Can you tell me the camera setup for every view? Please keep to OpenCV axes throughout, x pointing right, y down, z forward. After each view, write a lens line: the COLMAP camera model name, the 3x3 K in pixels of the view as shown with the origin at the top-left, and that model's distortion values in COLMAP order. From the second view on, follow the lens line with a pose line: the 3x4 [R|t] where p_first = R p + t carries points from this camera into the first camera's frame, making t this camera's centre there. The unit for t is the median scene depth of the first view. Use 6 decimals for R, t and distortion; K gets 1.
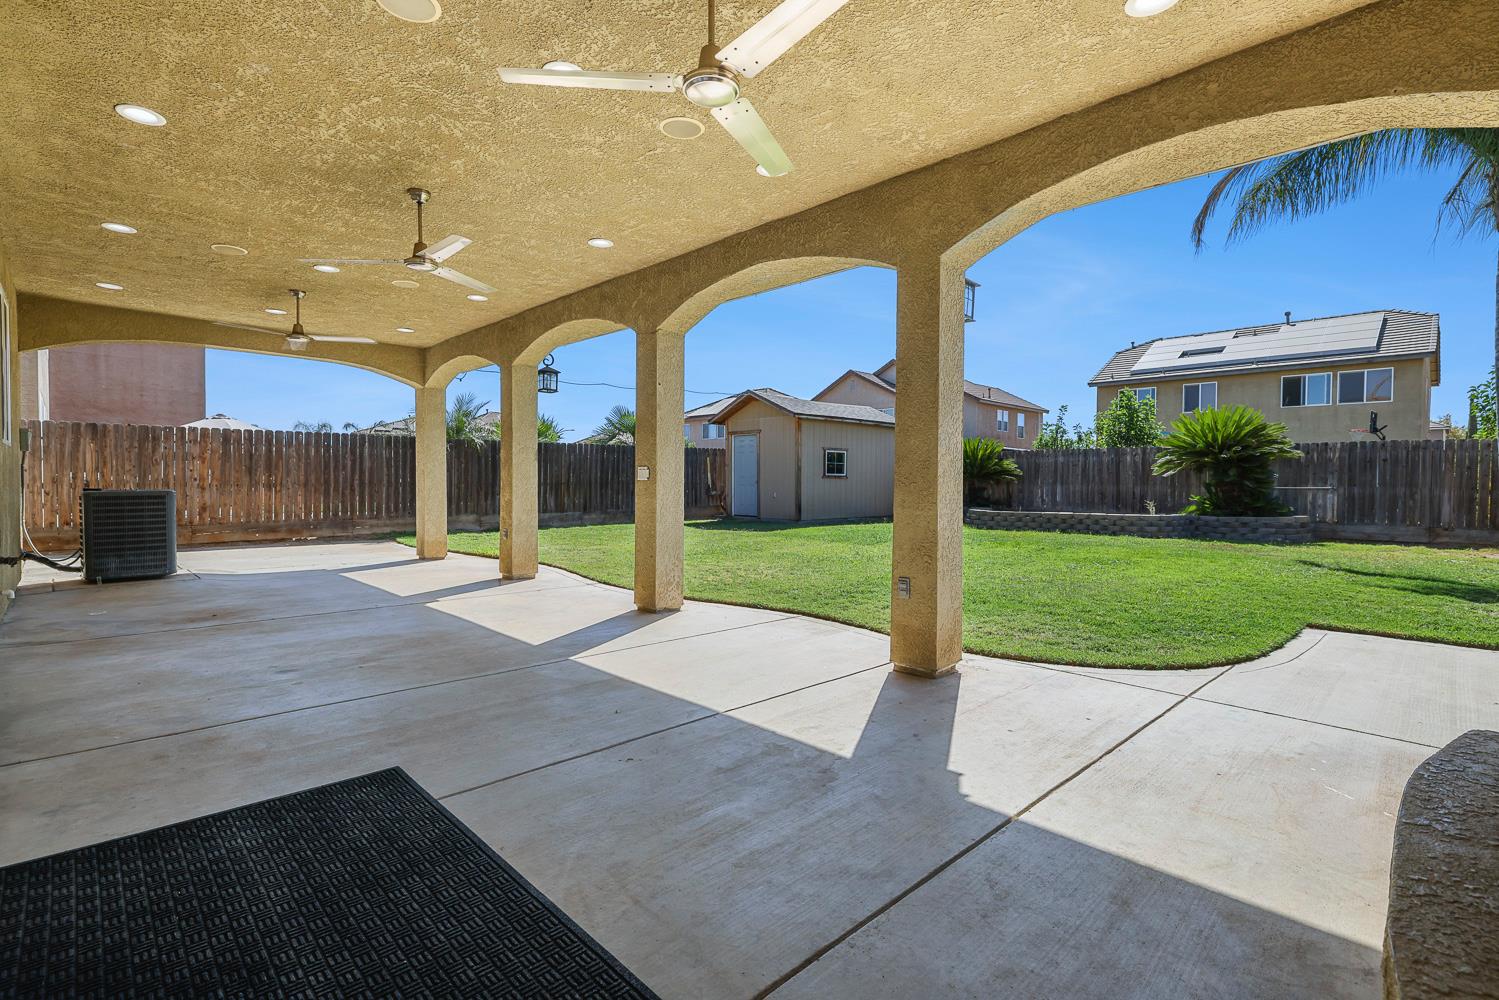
lens RADIAL K [[730.7, 0, 760.6], [0, 730.7, 491.0], [0, 0, 1]] dist [0.000169, 0.000087]
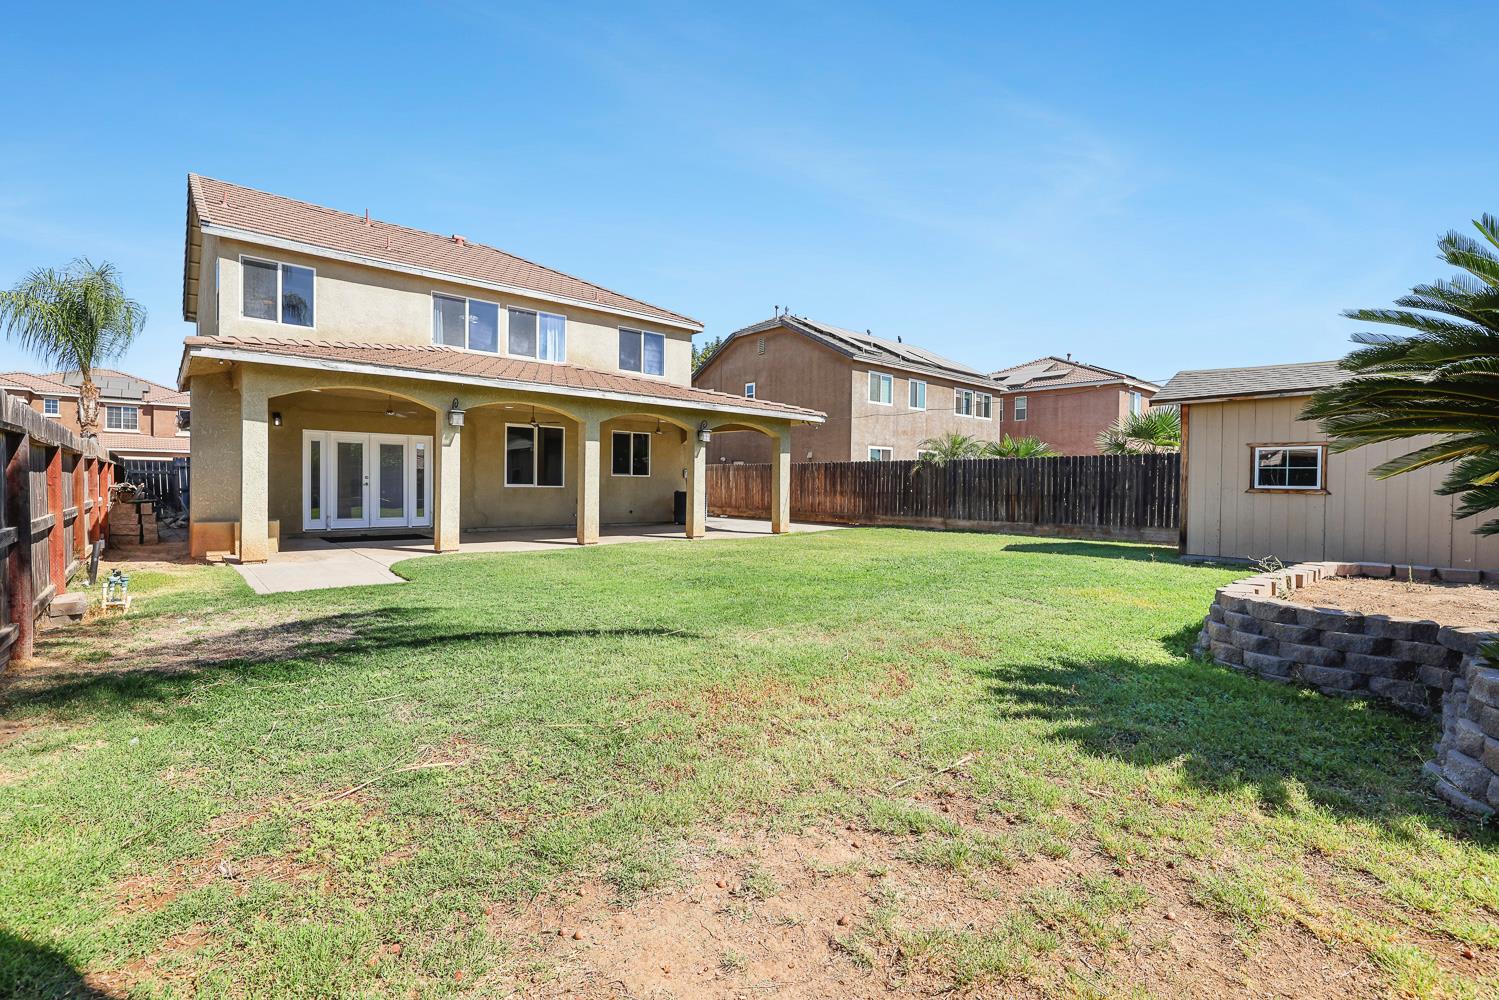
lens RADIAL K [[663.7, 0, 746.6], [0, 663.7, 496.7], [0, 0, 1]] dist [-0.000324, 0.002142]
pose [[-0.063392, 0.013590, -0.997896, 0.771933], [-0.026247, 0.999539, 0.015280, -0.013252], [0.997643, 0.027160, -0.063007, 0.693588]]
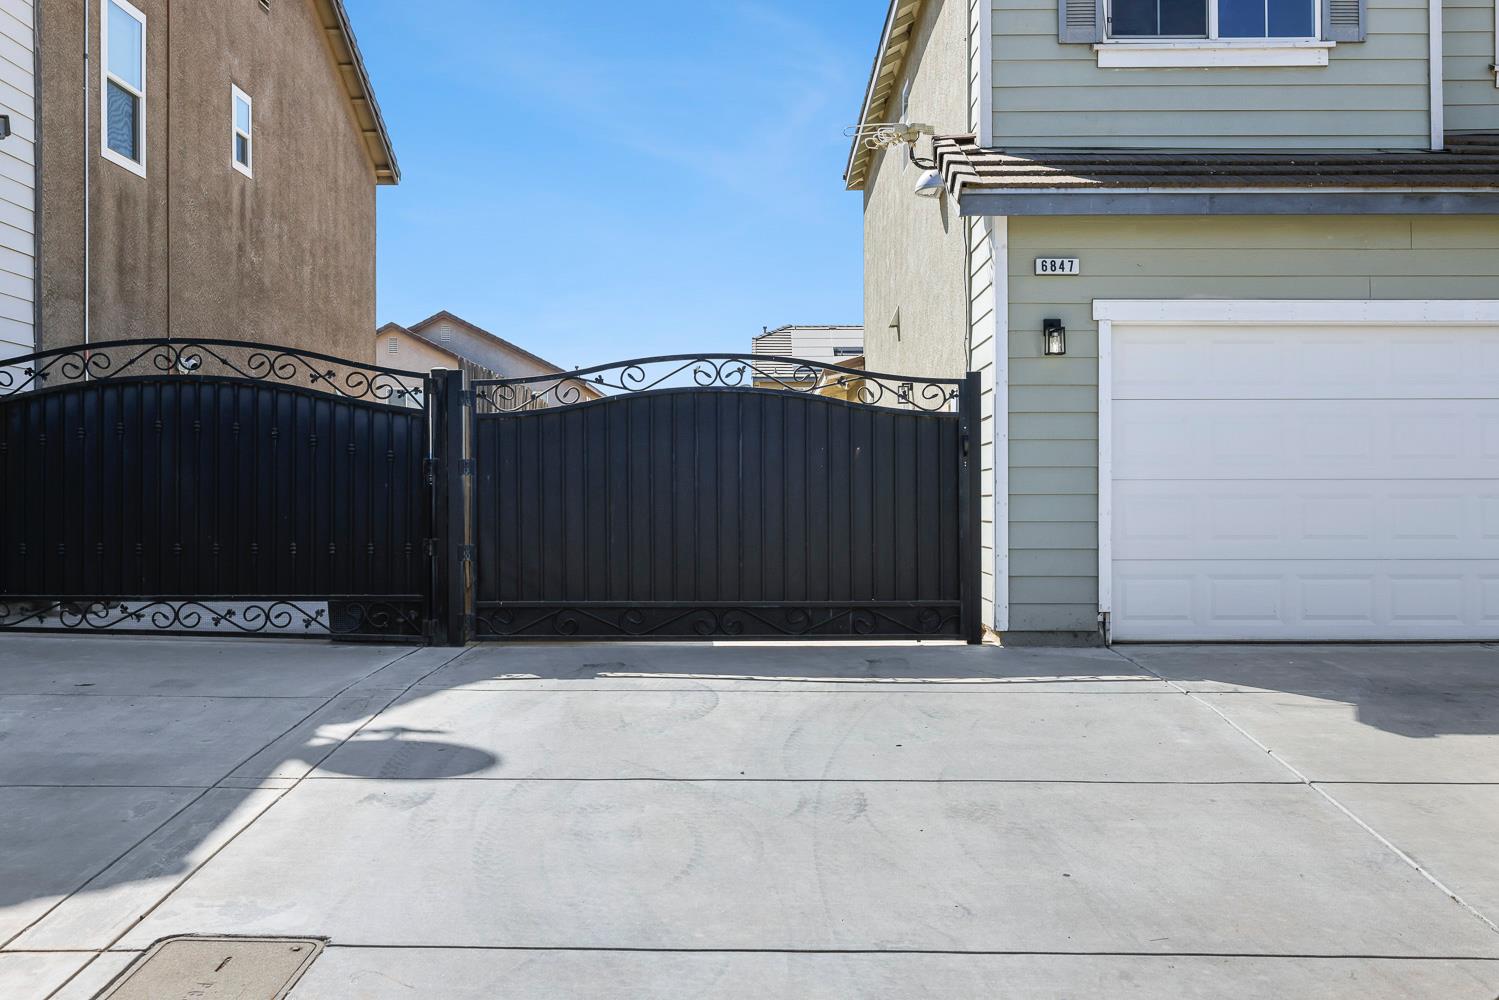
lens RADIAL K [[1413.3, 0, 769.3], [0, 1413.3, 497.7], [0, 0, 1]] dist [-0.005289, 0.000000]
pose [[0.692539, -0.005477, 0.721360, -1.615007], [0.010161, 0.999946, -0.002162, -0.001779], [-0.721309, 0.008827, 0.692557, -0.425080]]
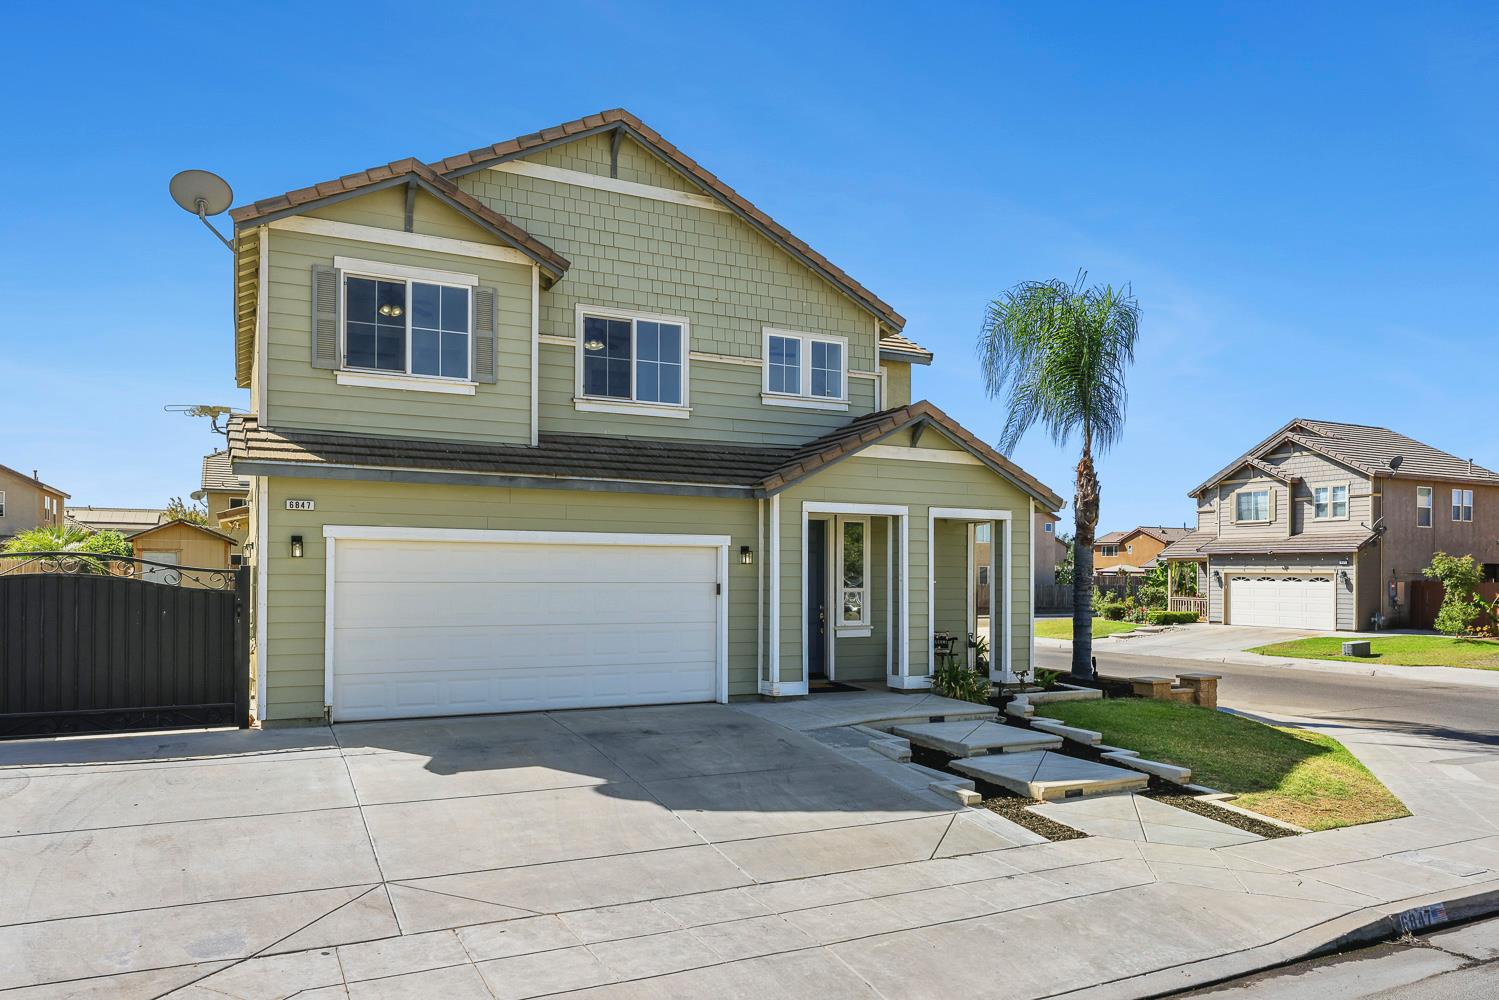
lens RADIAL K [[1012.1, 0, 776.6], [0, 1012.1, 572.2], [0, 0, 1]] dist [-0.002231, 0.003012]
pose [[0.281624, -0.002103, 0.959522, -1.706478], [0.001684, 0.999997, 0.001697, -0.053050], [-0.959523, 0.001138, 0.281627, -0.641914]]
